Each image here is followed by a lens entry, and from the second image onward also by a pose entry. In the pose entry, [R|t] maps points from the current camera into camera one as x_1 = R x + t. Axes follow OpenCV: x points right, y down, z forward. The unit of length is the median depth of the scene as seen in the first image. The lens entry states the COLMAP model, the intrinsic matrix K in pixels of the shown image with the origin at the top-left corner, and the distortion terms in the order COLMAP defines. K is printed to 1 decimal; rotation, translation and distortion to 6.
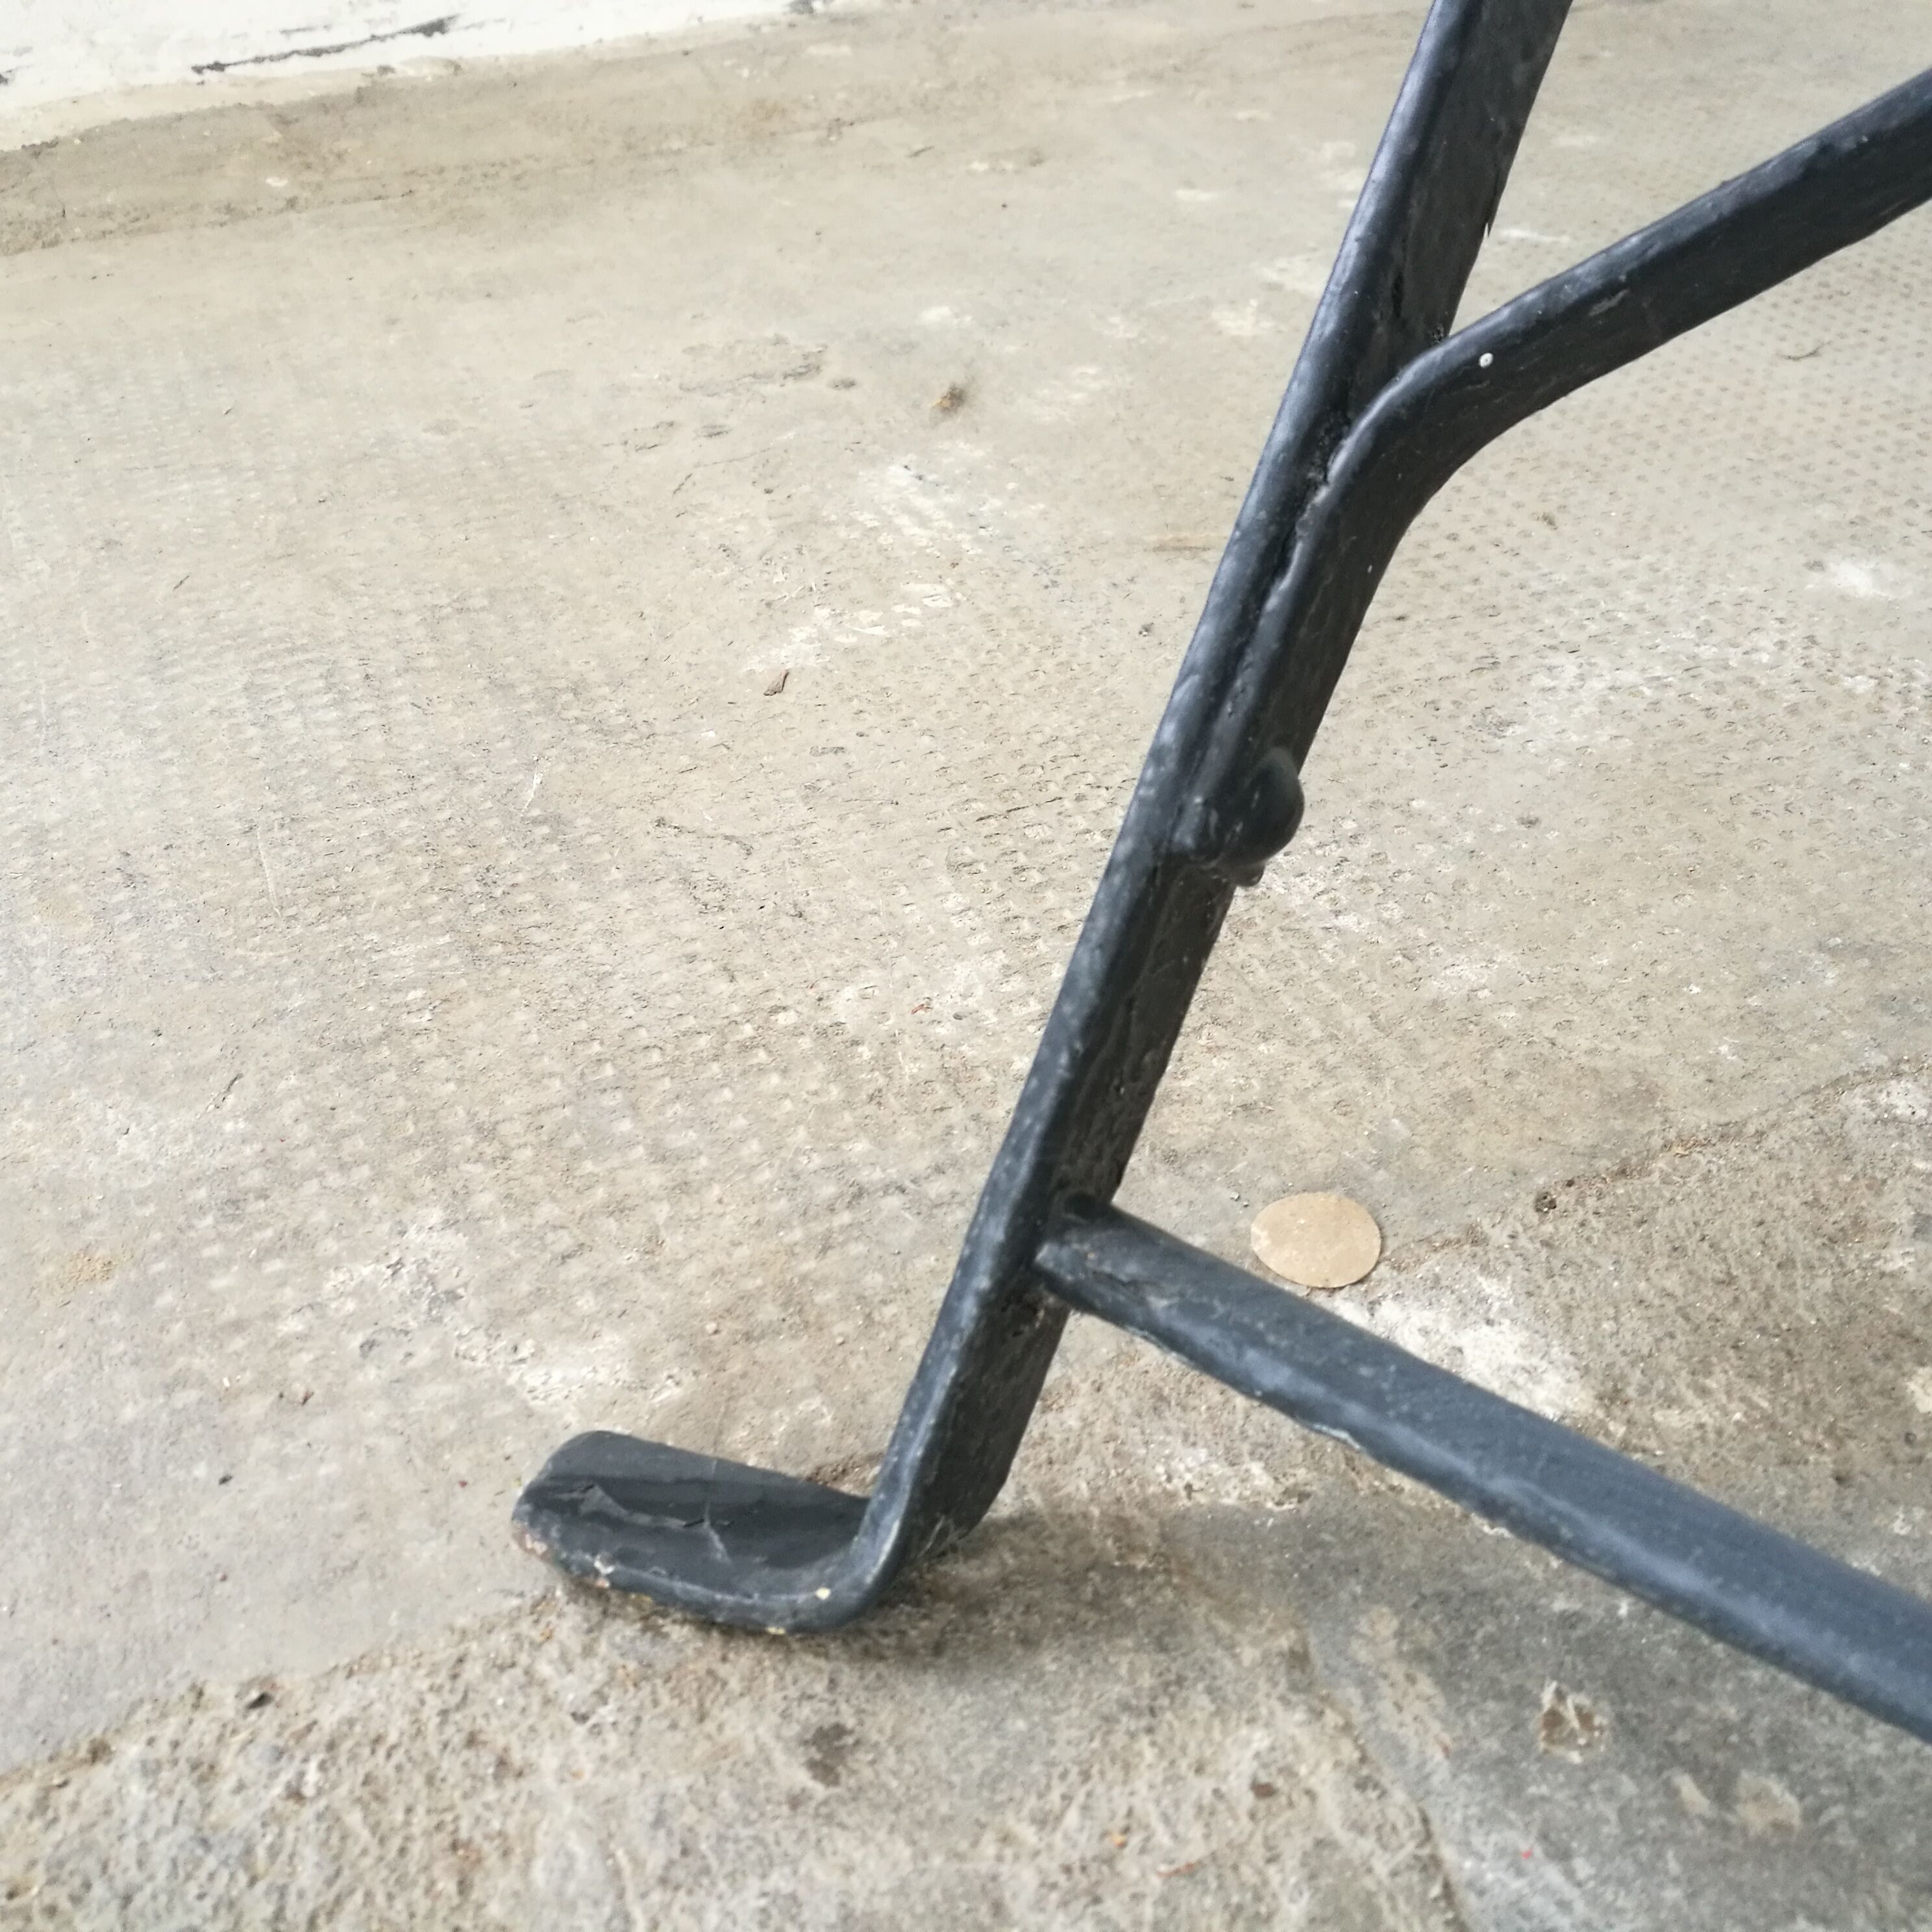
lens RADIAL K [[2079.4, 0, 976.5], [0, 2079.4, 968.4], [0, 0, 1]] dist [-0.128497, 0.206000]
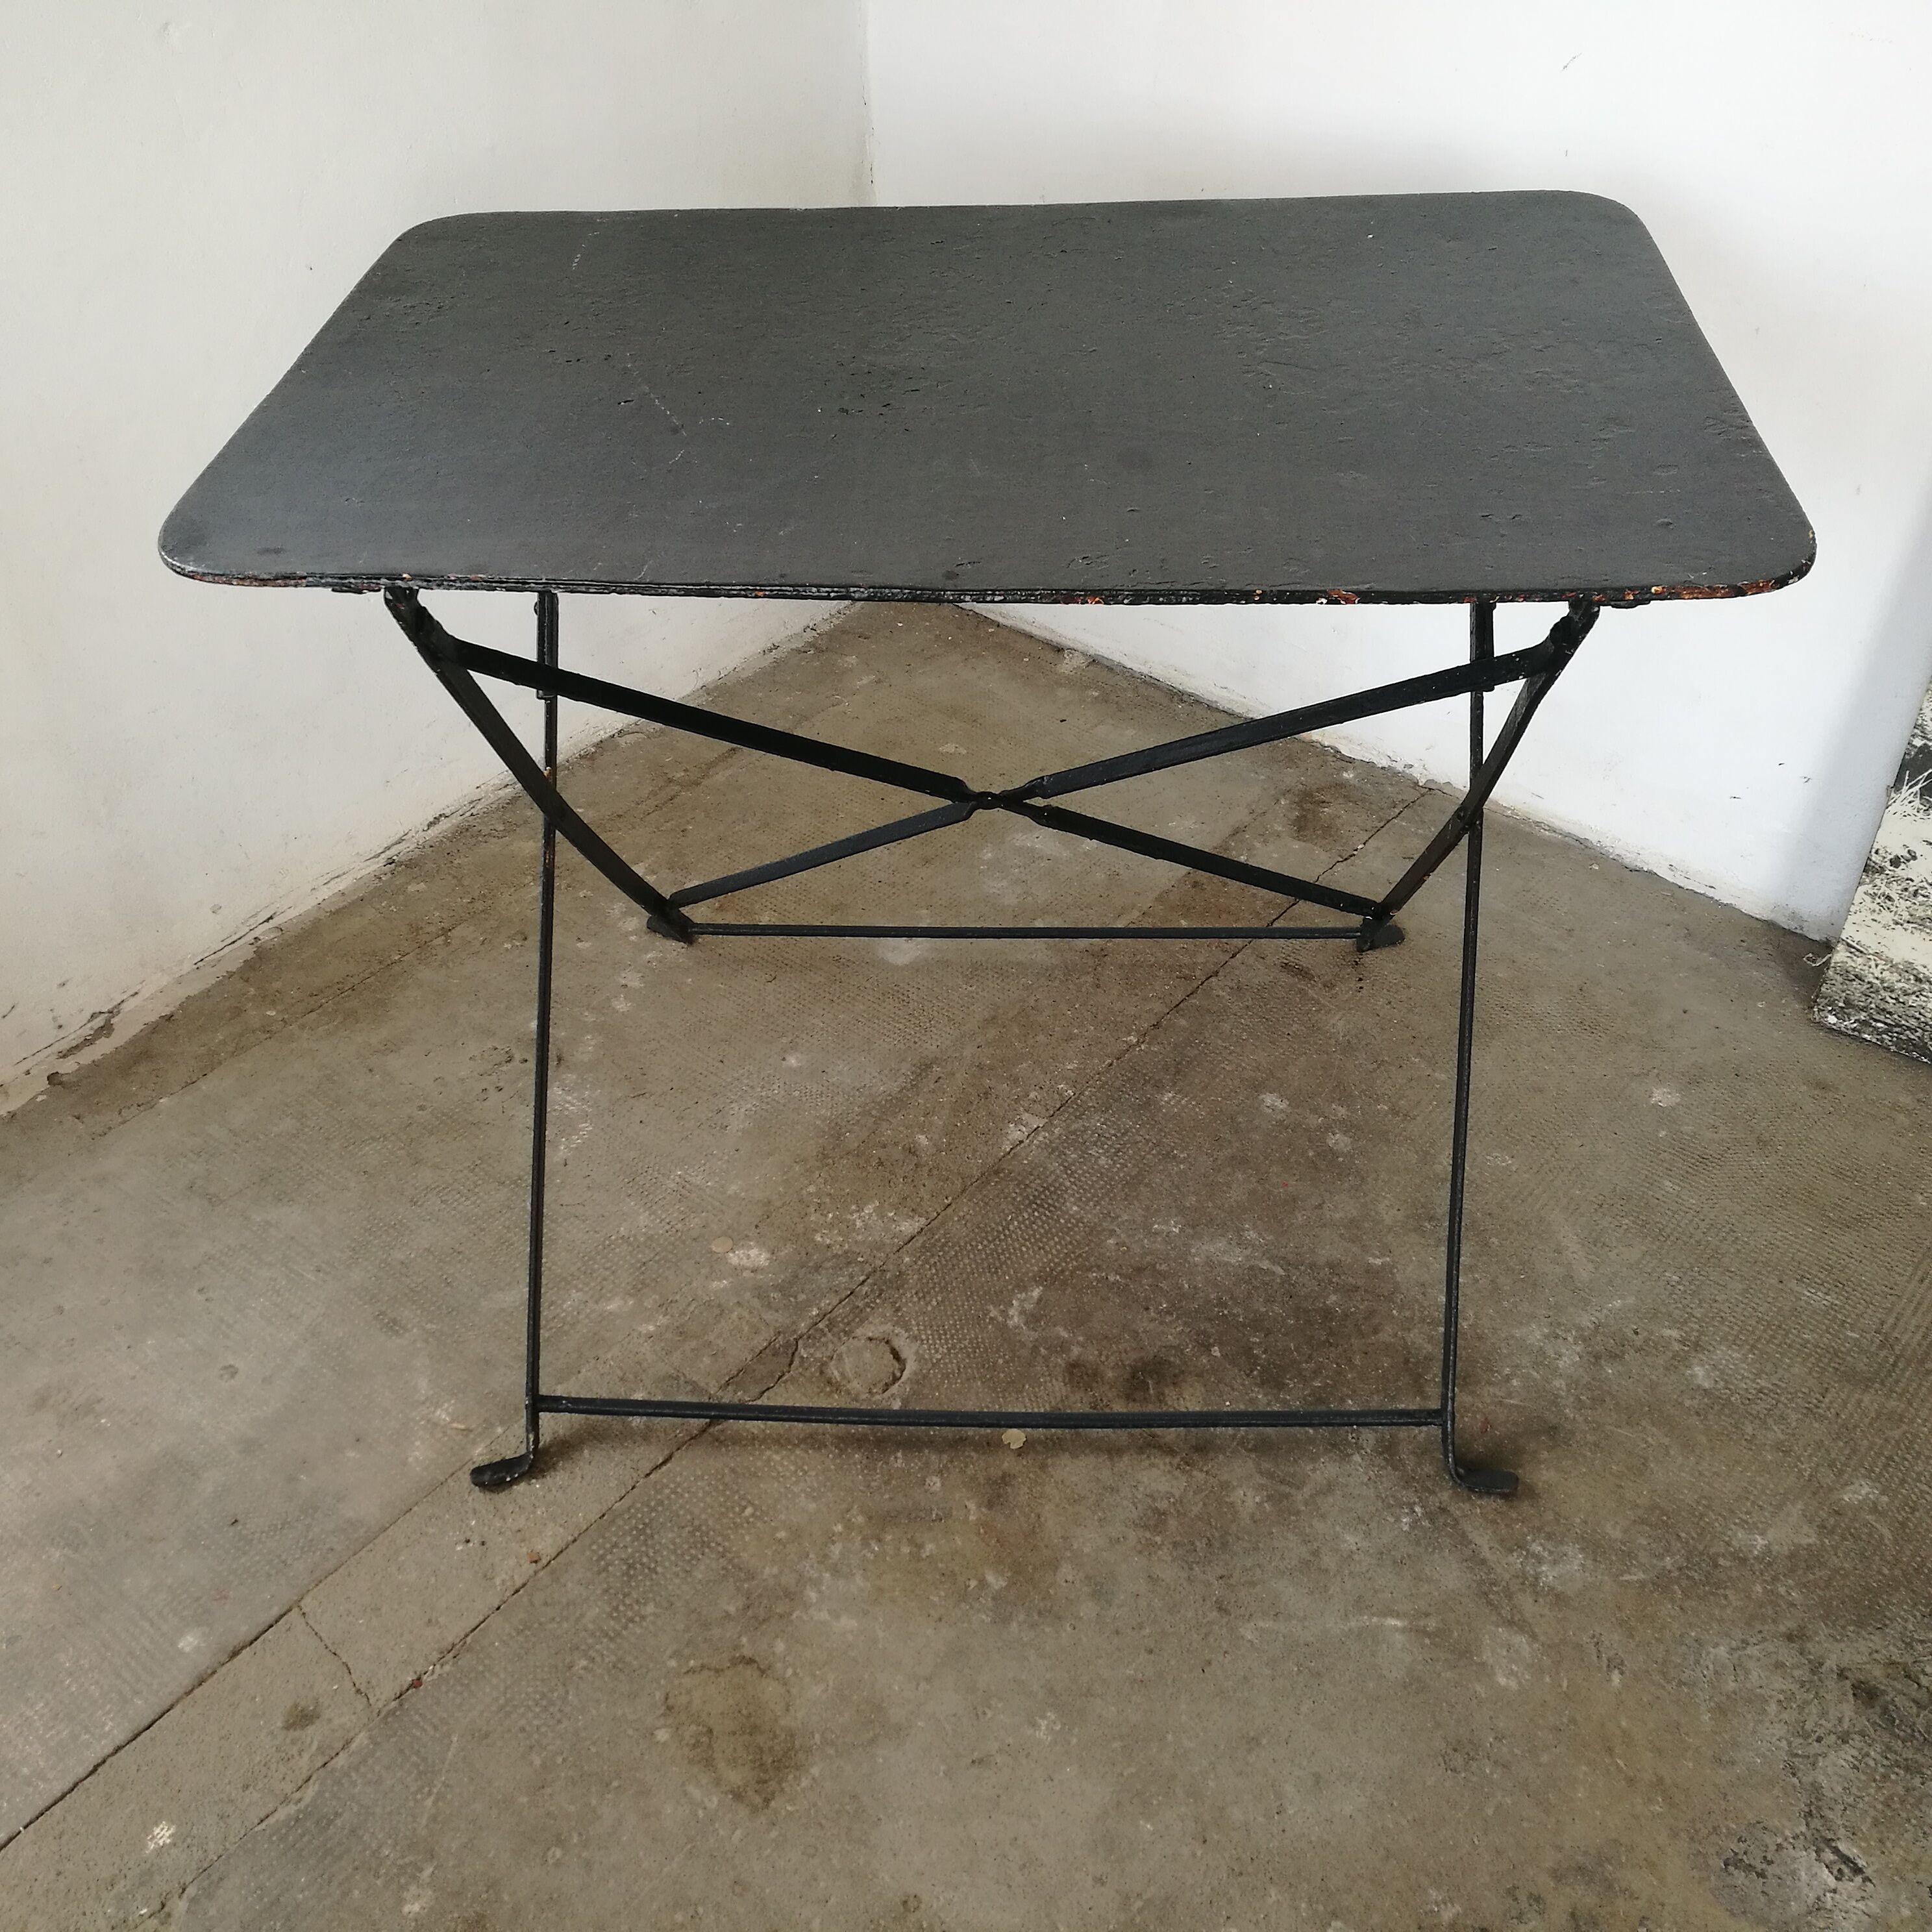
lens RADIAL K [[1978.7, 0, 966.0], [0, 1978.7, 966.0], [0, 0, 1]] dist [0.086055, -0.275725]
pose [[0.898841, -0.270468, 0.344864, -0.433432], [0.274497, 0.960832, 0.038117, -0.300692], [-0.341666, 0.060403, 0.937878, -2.100537]]
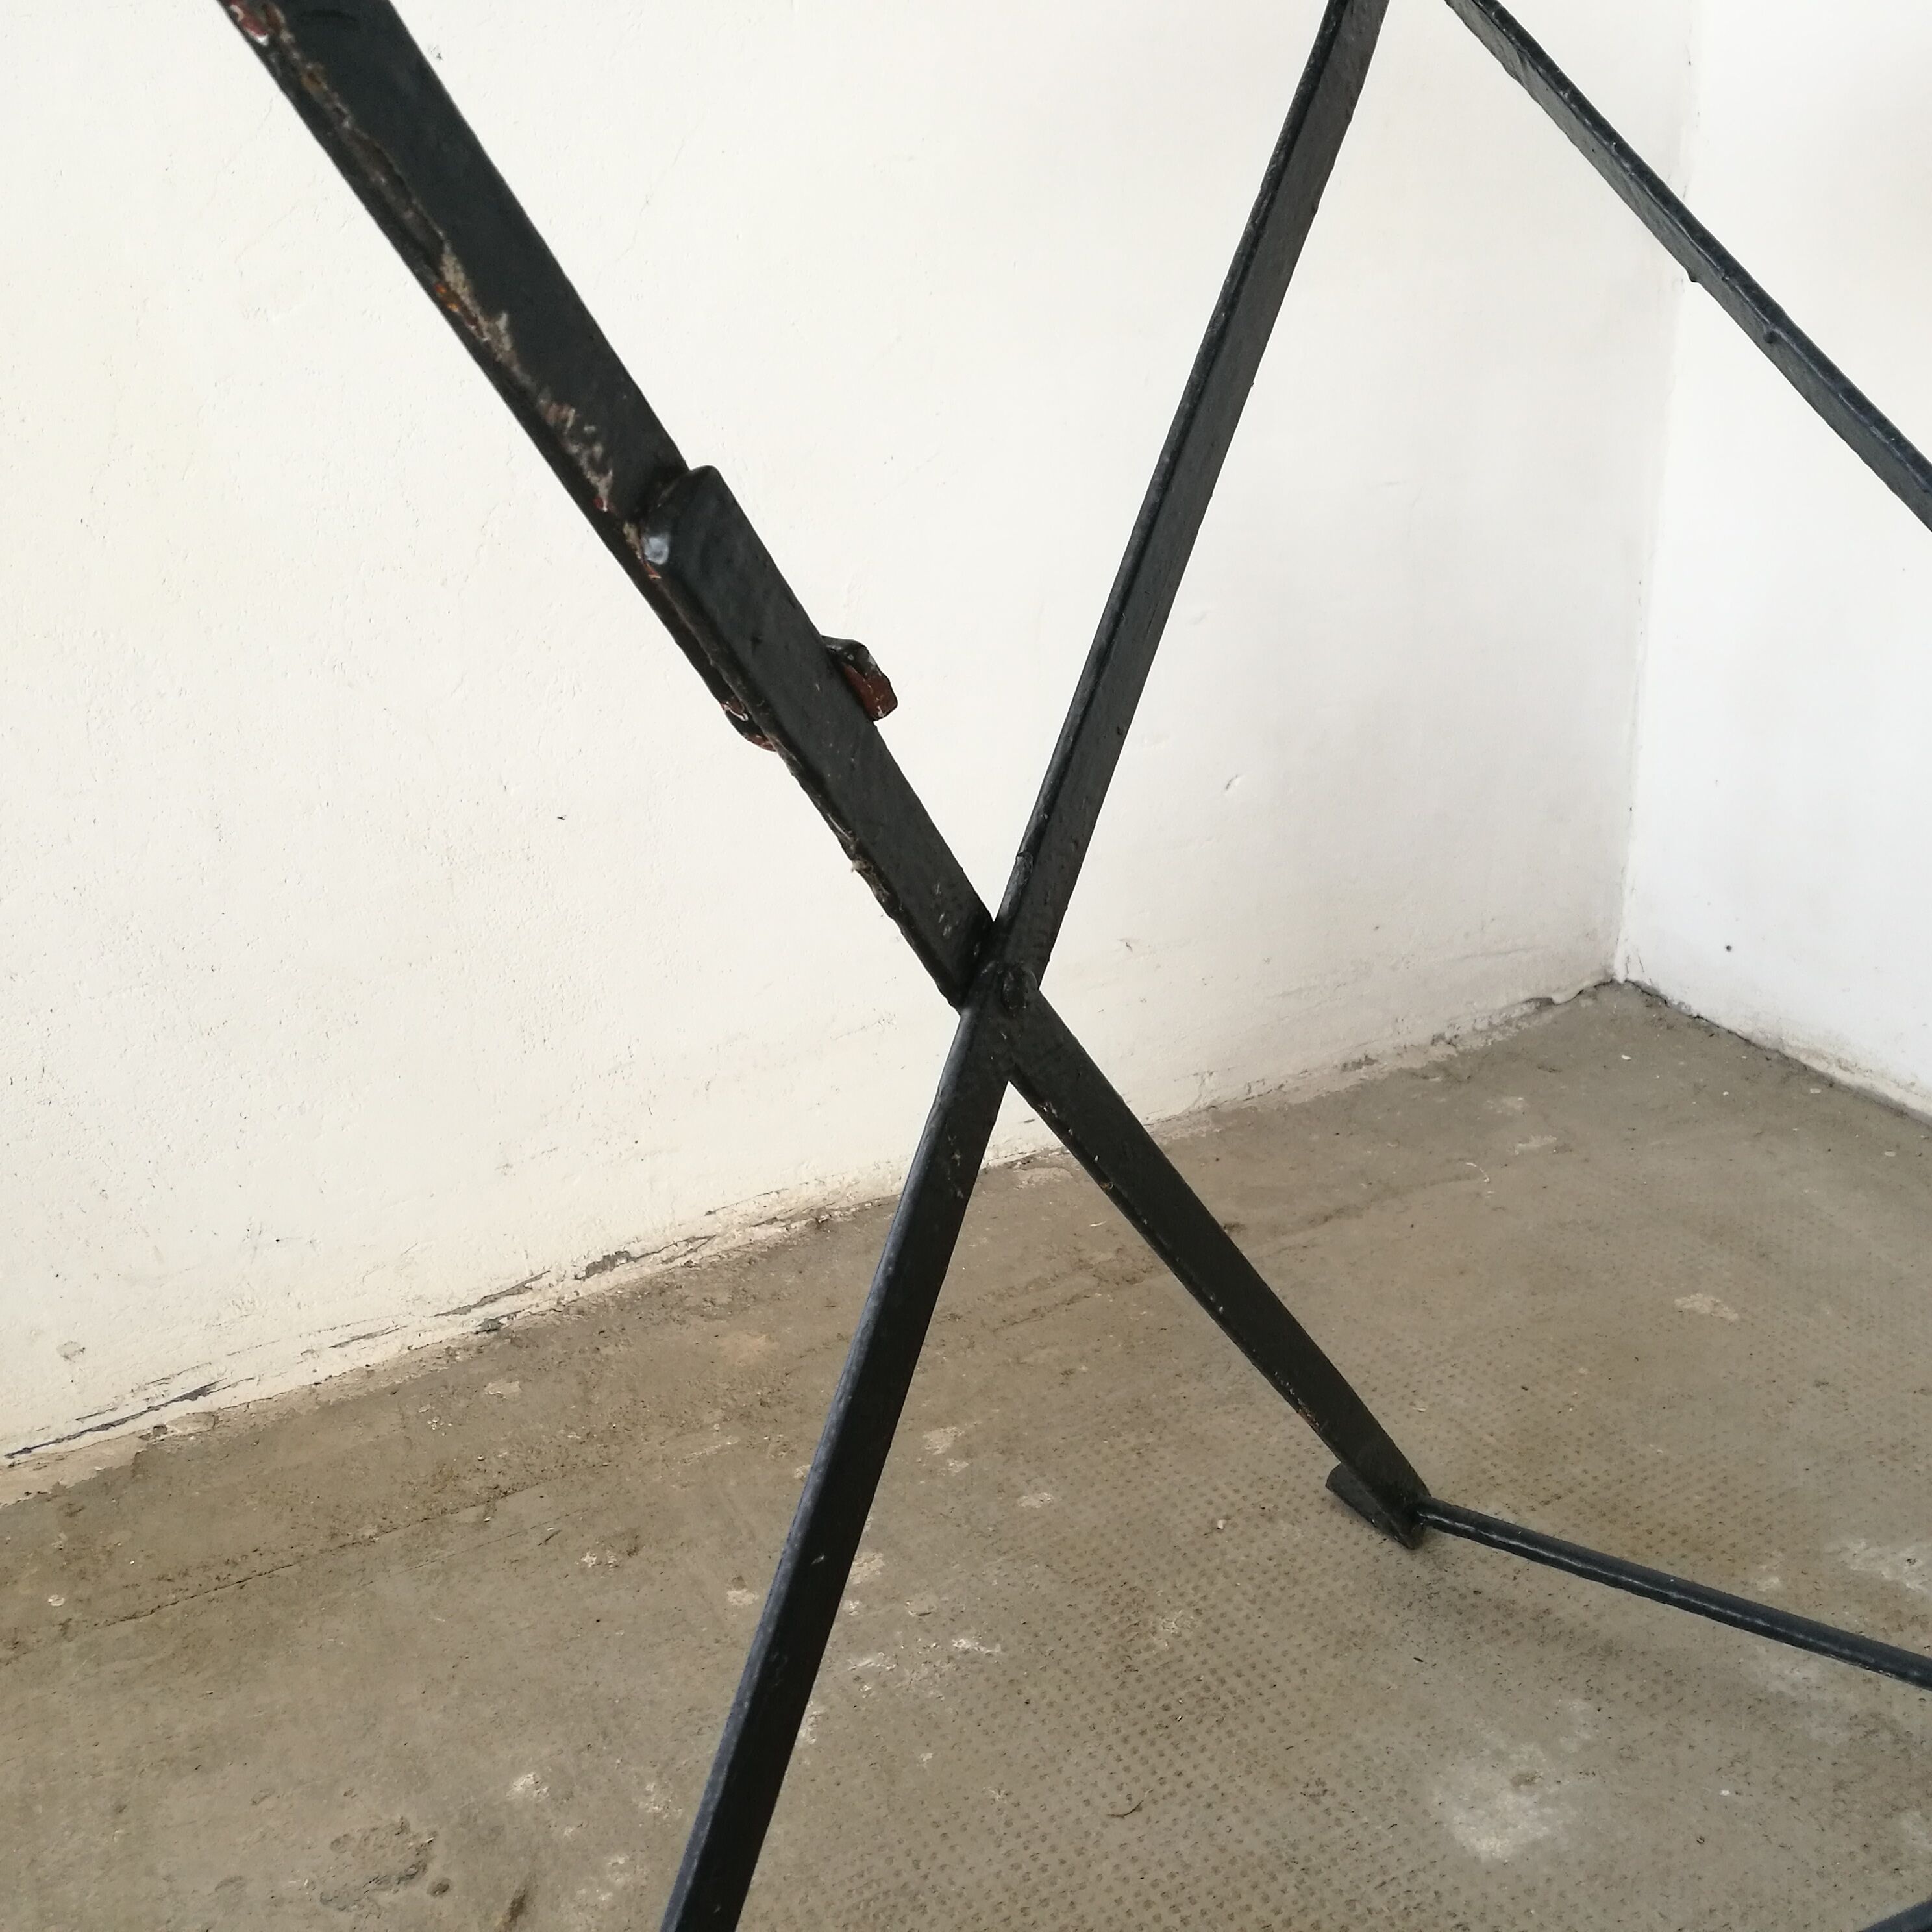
lens RADIAL K [[2020.1, 0, 968.1], [0, 2020.1, 960.0], [0, 0, 1]] dist [-0.007631, -0.014664]
pose [[0.997162, -0.053581, 0.052889, 0.208669], [0.066473, 0.956417, -0.284337, -0.391358], [-0.035349, 0.287046, 0.957264, -0.406626]]
